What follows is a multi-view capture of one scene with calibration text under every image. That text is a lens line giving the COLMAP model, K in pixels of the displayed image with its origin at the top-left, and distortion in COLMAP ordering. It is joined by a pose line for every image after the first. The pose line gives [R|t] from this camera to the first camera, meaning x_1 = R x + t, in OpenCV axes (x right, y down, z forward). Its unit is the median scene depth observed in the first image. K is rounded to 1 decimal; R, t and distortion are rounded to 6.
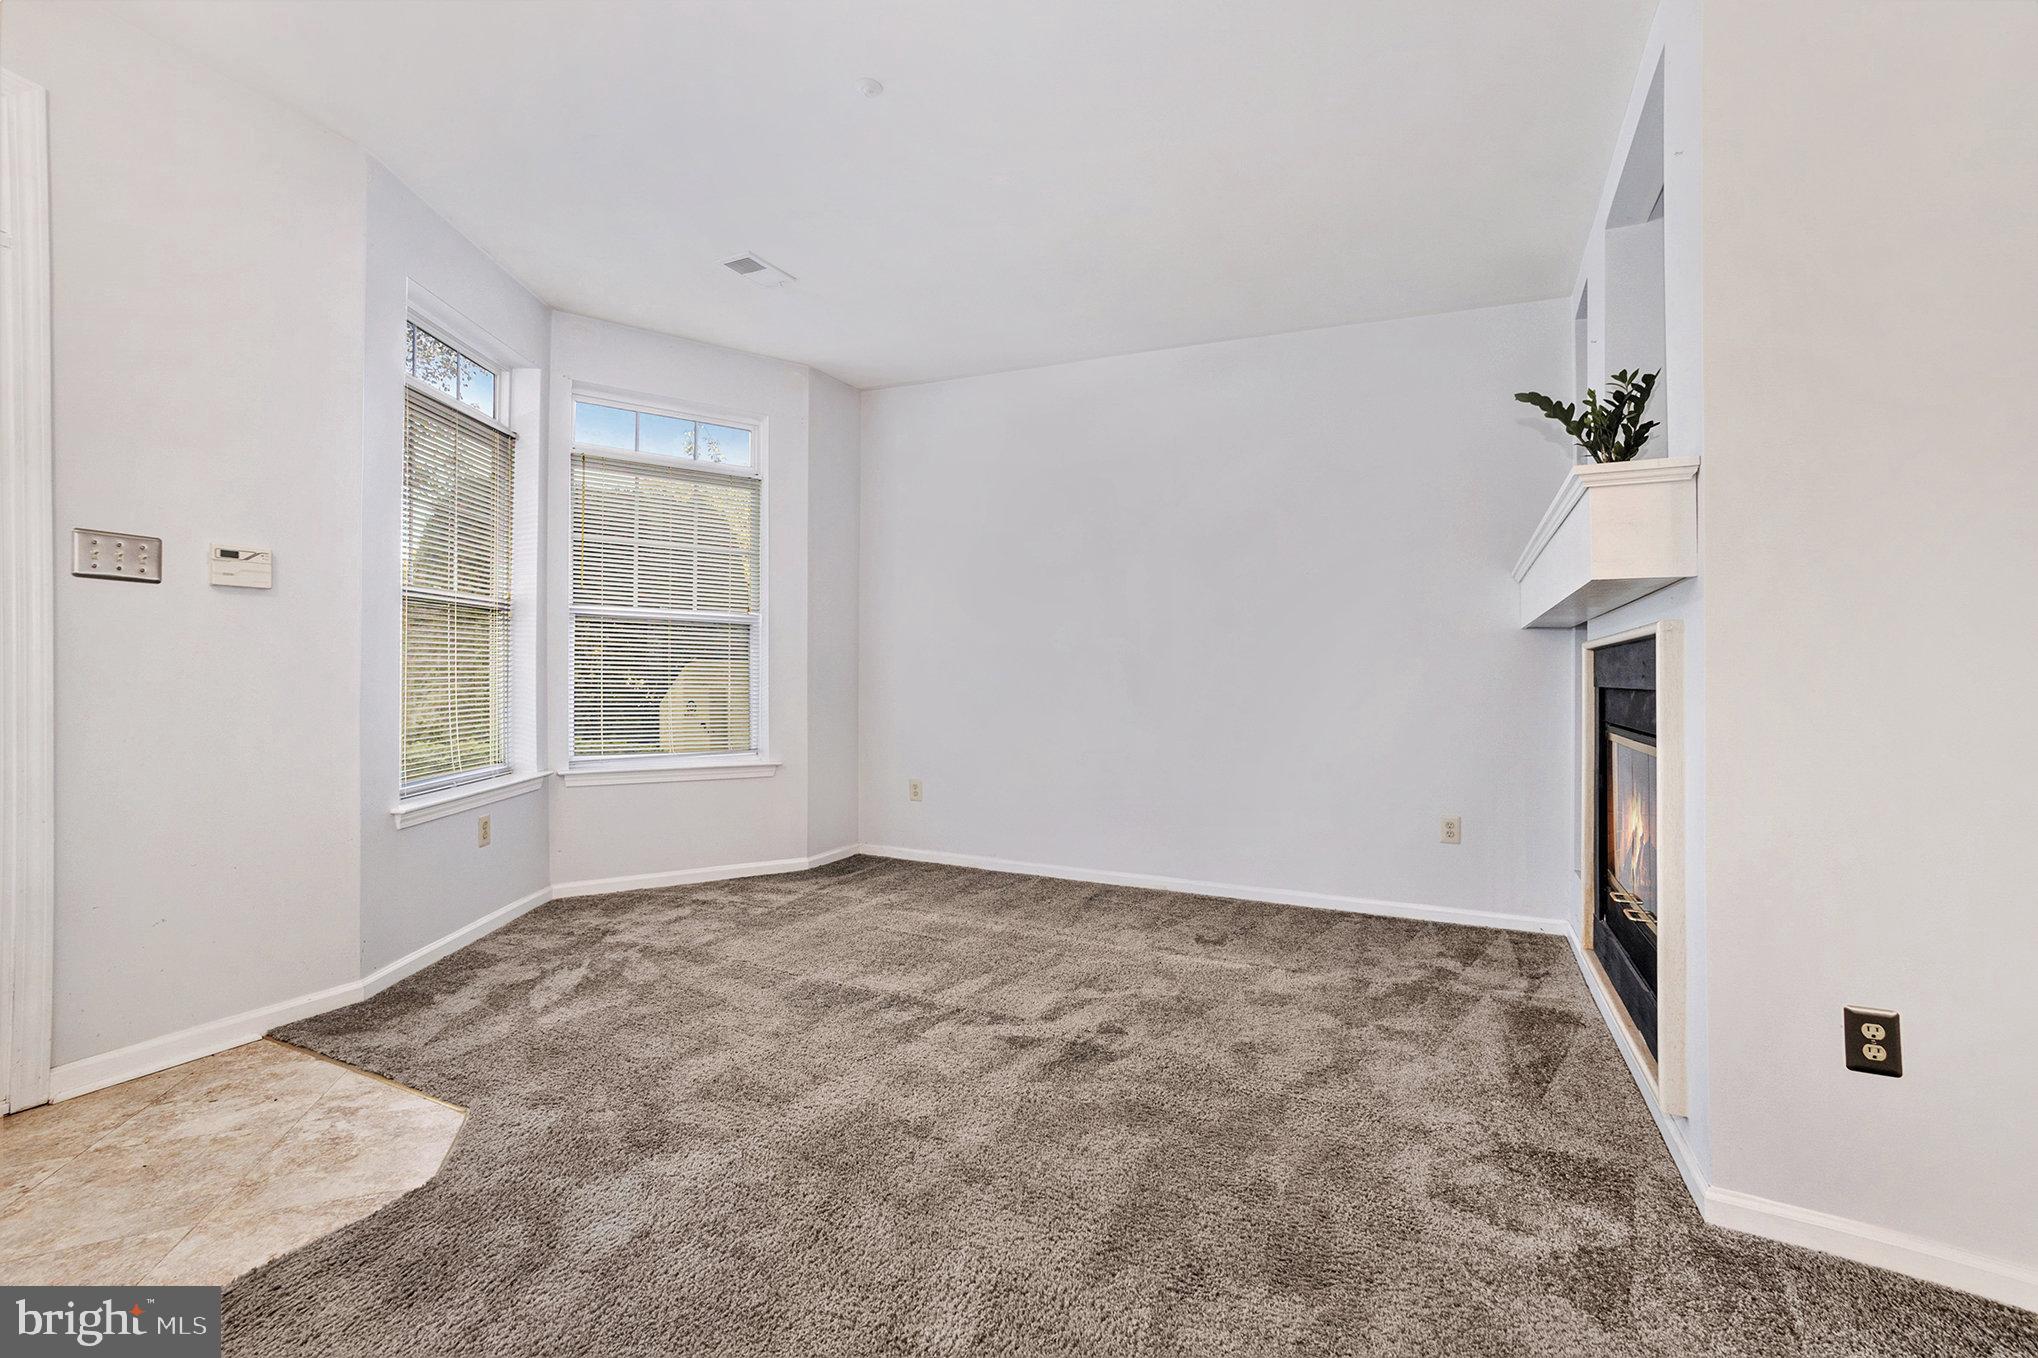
lens RADIAL K [[926.2, 0, 1019.0], [0, 926.2, 679.0], [0, 0, 1]] dist [-0.030194, 0.033107]
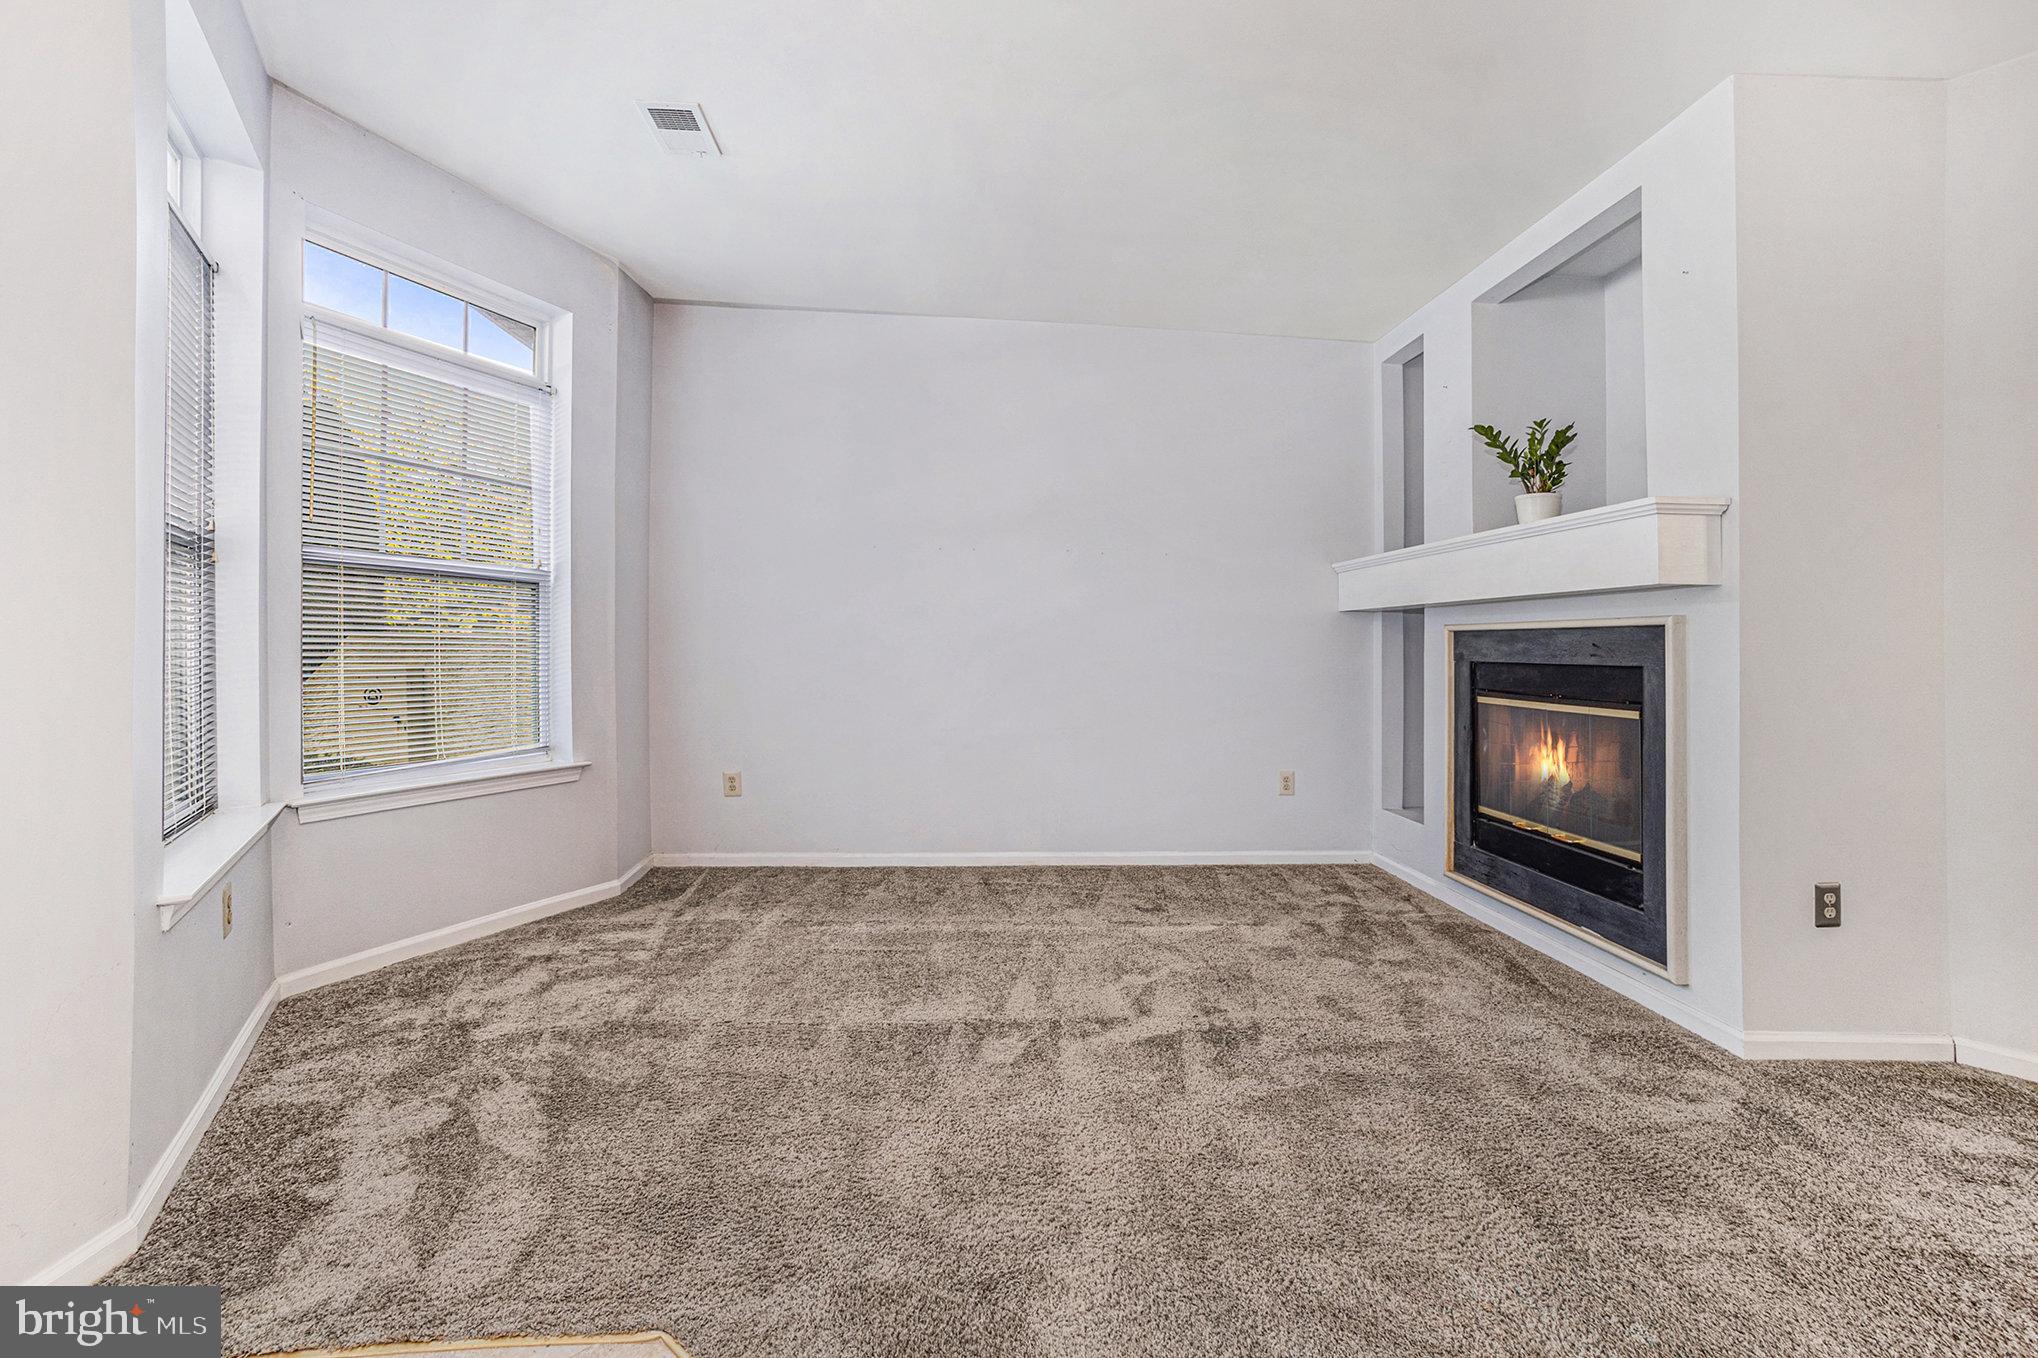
lens RADIAL K [[907.1, 0, 1026.9], [0, 907.1, 637.6], [0, 0, 1]] dist [0.000668, 0.011037]
pose [[0.855412, 0.009387, 0.517864, -0.503418], [-0.002084, 0.999890, -0.014681, -0.004464], [-0.517944, 0.011479, 0.855337, 0.229404]]
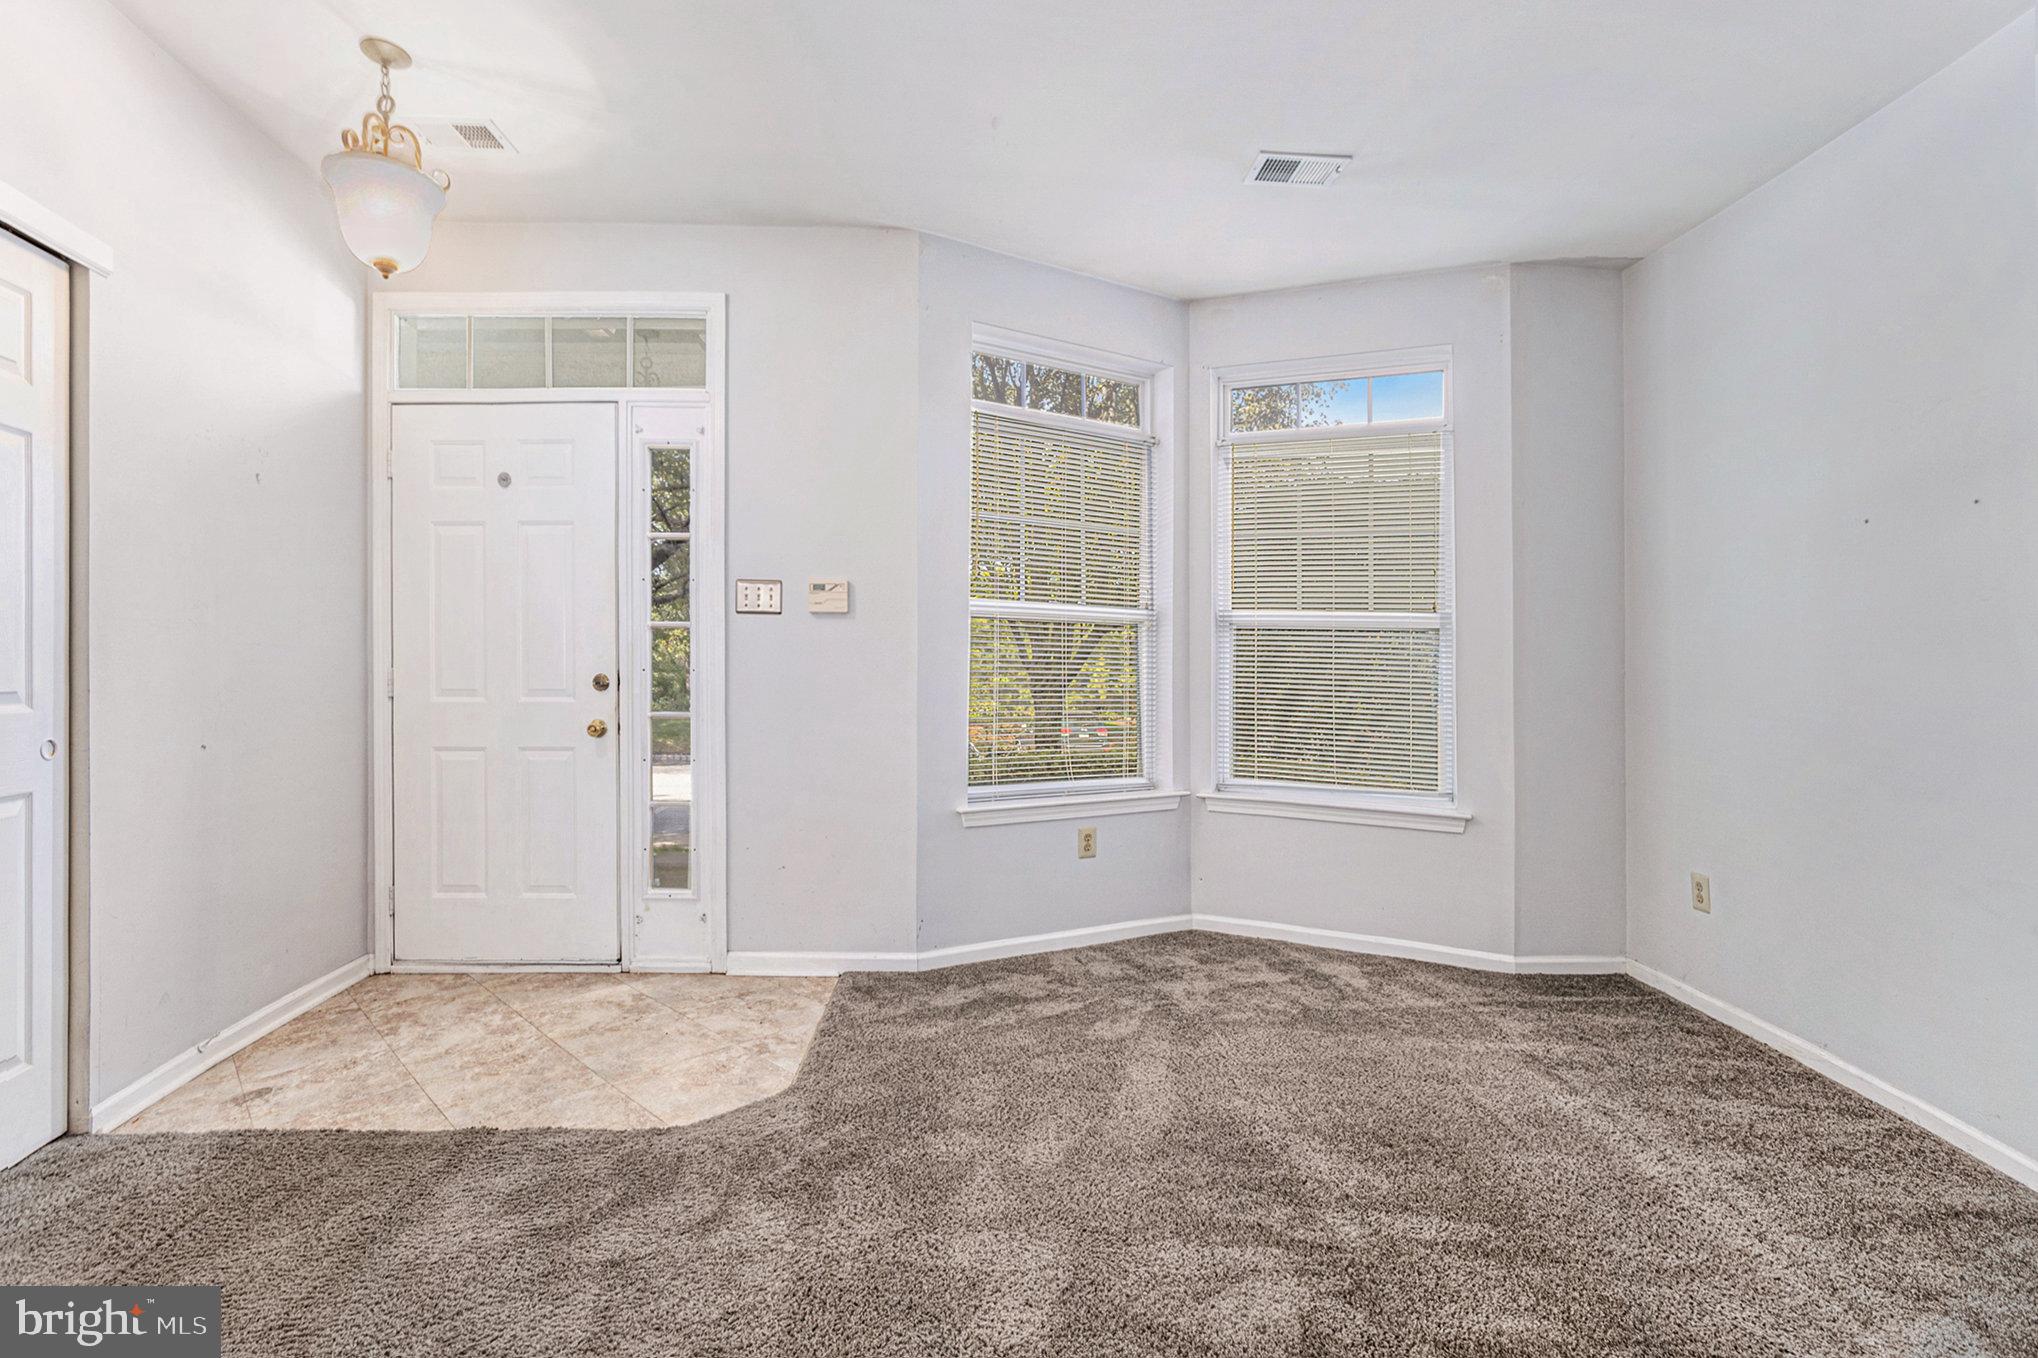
lens RADIAL K [[955.6, 0, 1019.0], [0, 955.6, 679.0], [0, 0, 1]] dist [-0.069629, 0.037735]
pose [[0.466773, 0.009148, -0.884330, 0.347602], [-0.024749, 0.999690, -0.002721, -0.010271], [0.884031, 0.023156, 0.466854, 0.511619]]
